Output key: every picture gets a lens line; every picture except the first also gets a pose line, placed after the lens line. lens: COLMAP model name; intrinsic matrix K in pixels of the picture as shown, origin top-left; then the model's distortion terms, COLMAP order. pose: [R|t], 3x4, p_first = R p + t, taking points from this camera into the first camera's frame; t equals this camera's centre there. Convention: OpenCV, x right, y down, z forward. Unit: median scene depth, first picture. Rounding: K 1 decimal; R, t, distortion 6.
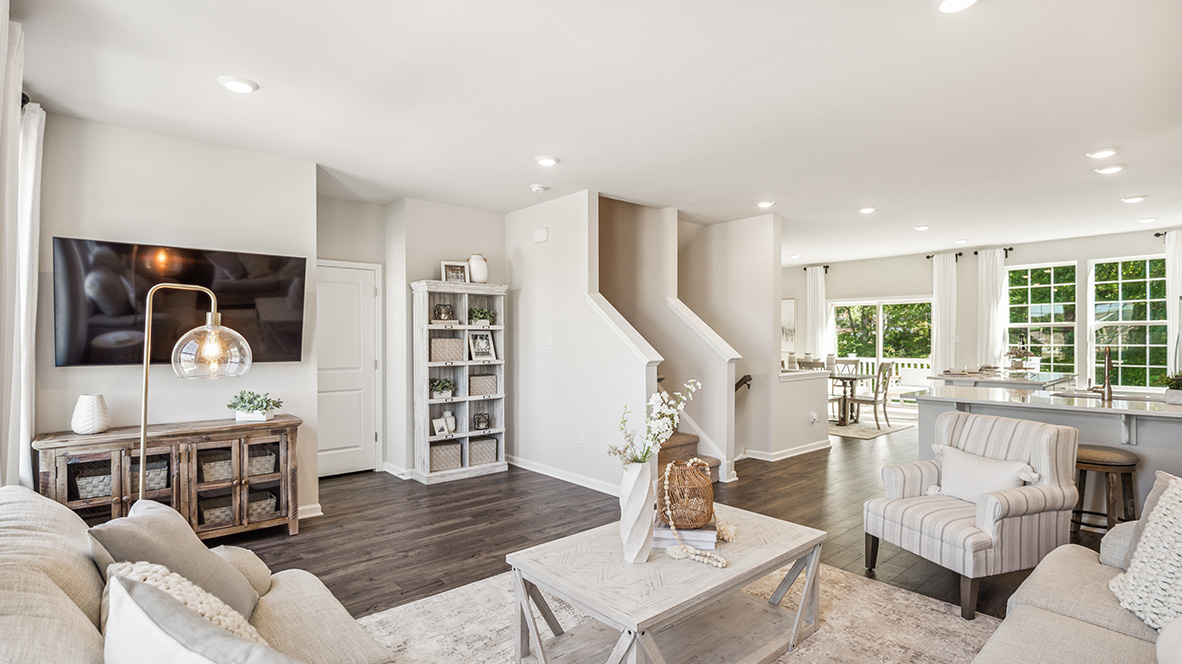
lens RADIAL K [[575.2, 0, 589.6], [0, 575.2, 336.6], [0, 0, 1]] dist [-0.006229, -0.000249]
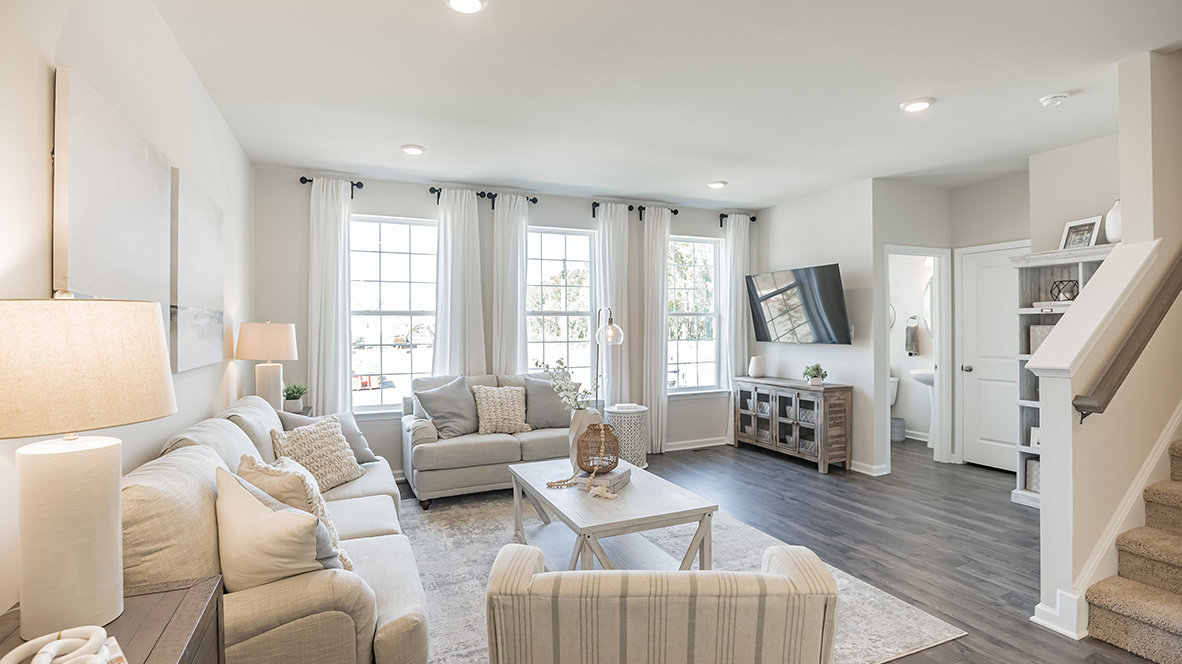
lens RADIAL K [[561.7, 0, 591.0], [0, 561.7, 332.0], [0, 0, 1]] dist [-0.030180, 0.000021]
pose [[-0.310508, 0.013024, -0.950482, 0.401042], [0.011405, 0.999885, 0.009975, -0.001400], [0.950502, -0.007742, -0.310621, 0.404387]]
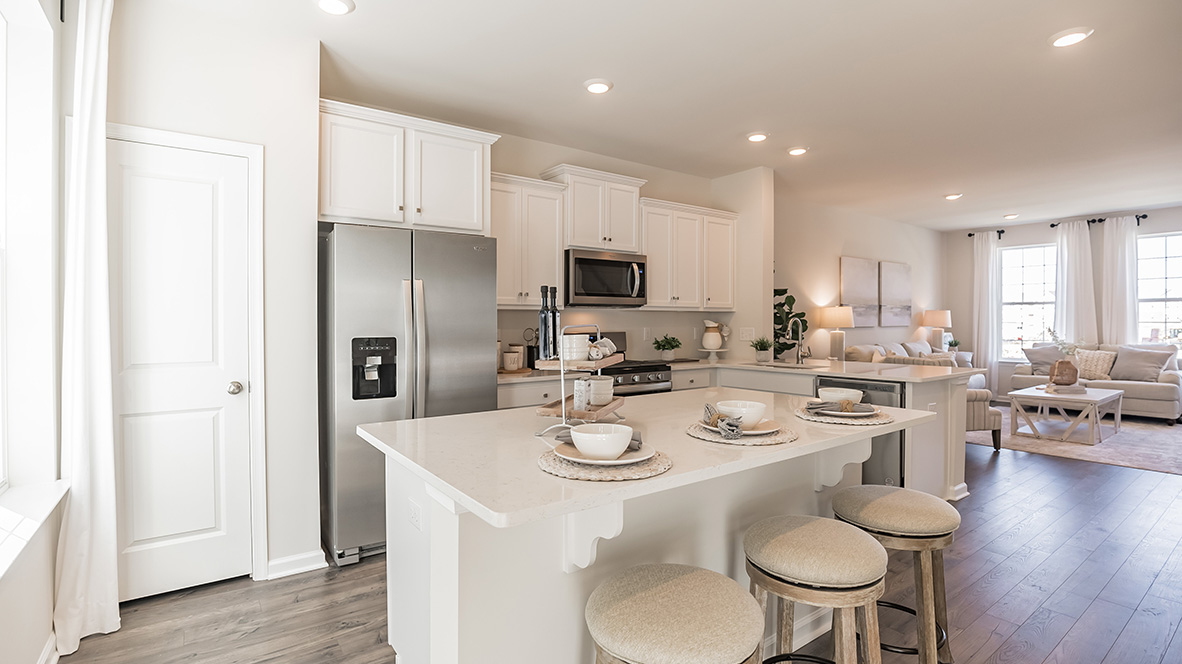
lens RADIAL K [[561.7, 0, 591.0], [0, 561.7, 332.0], [0, 0, 1]] dist [-0.030180, 0.000021]
pose [[-0.997661, 0.007489, 0.067947, 0.610331], [0.008509, 0.999855, 0.014733, 0.012351], [-0.067827, 0.015276, -0.997580, 1.060922]]
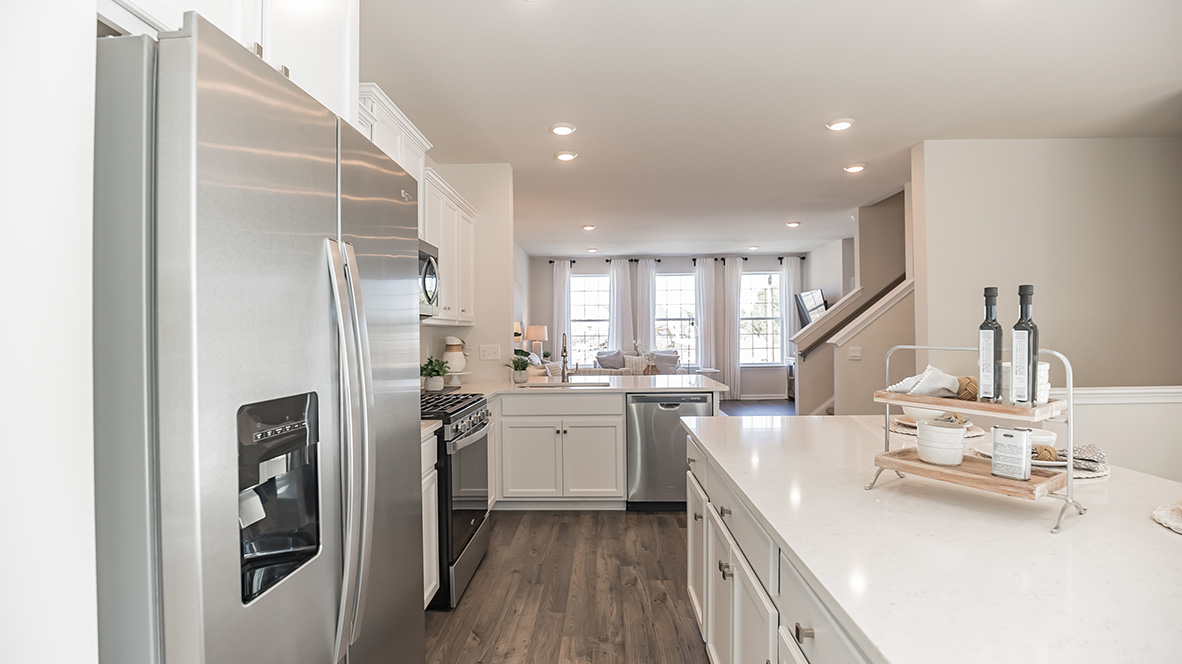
lens RADIAL K [[547.2, 0, 591.0], [0, 547.2, 332.0], [0, 0, 1]] dist [0.000052, 0.000041]
pose [[-0.676655, 0.010780, -0.736222, 0.803472], [0.015198, 0.999884, 0.000672, 0.007085], [0.736144, -0.010734, -0.676740, 0.854787]]
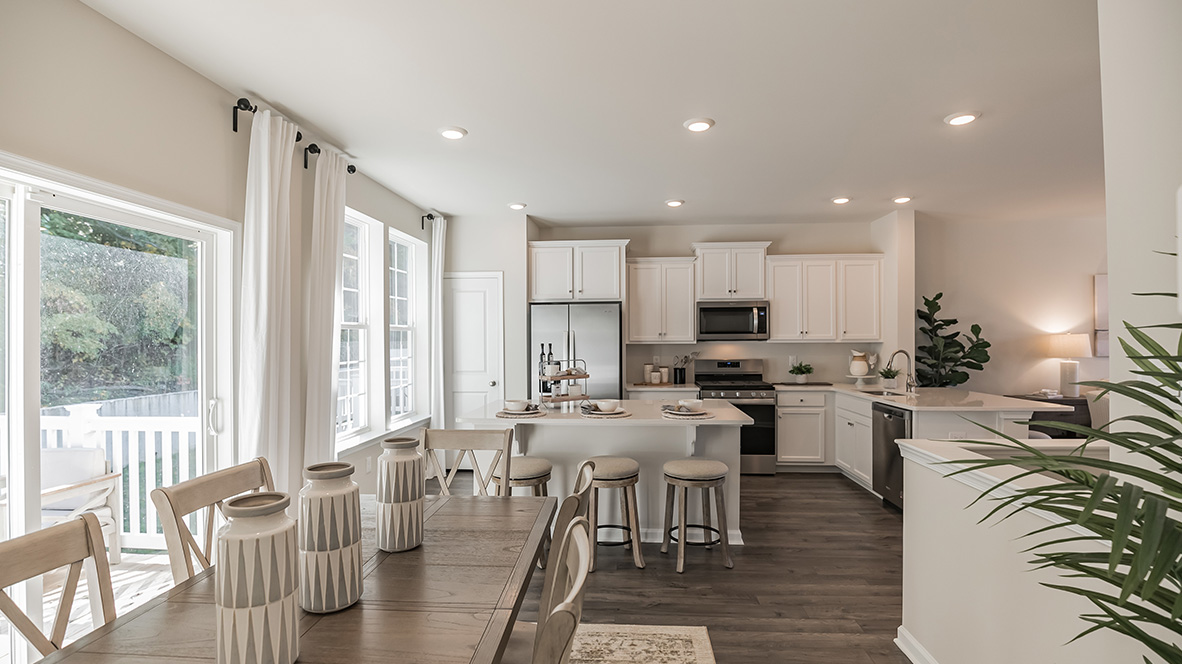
lens RADIAL K [[561.7, 0, 591.0], [0, 561.7, 332.0], [0, 0, 1]] dist [-0.030180, 0.000021]
pose [[-0.704551, 0.019681, 0.709381, 0.252039], [0.008759, 0.999780, -0.019038, -0.002747], [-0.709599, -0.007200, -0.704569, 1.164182]]
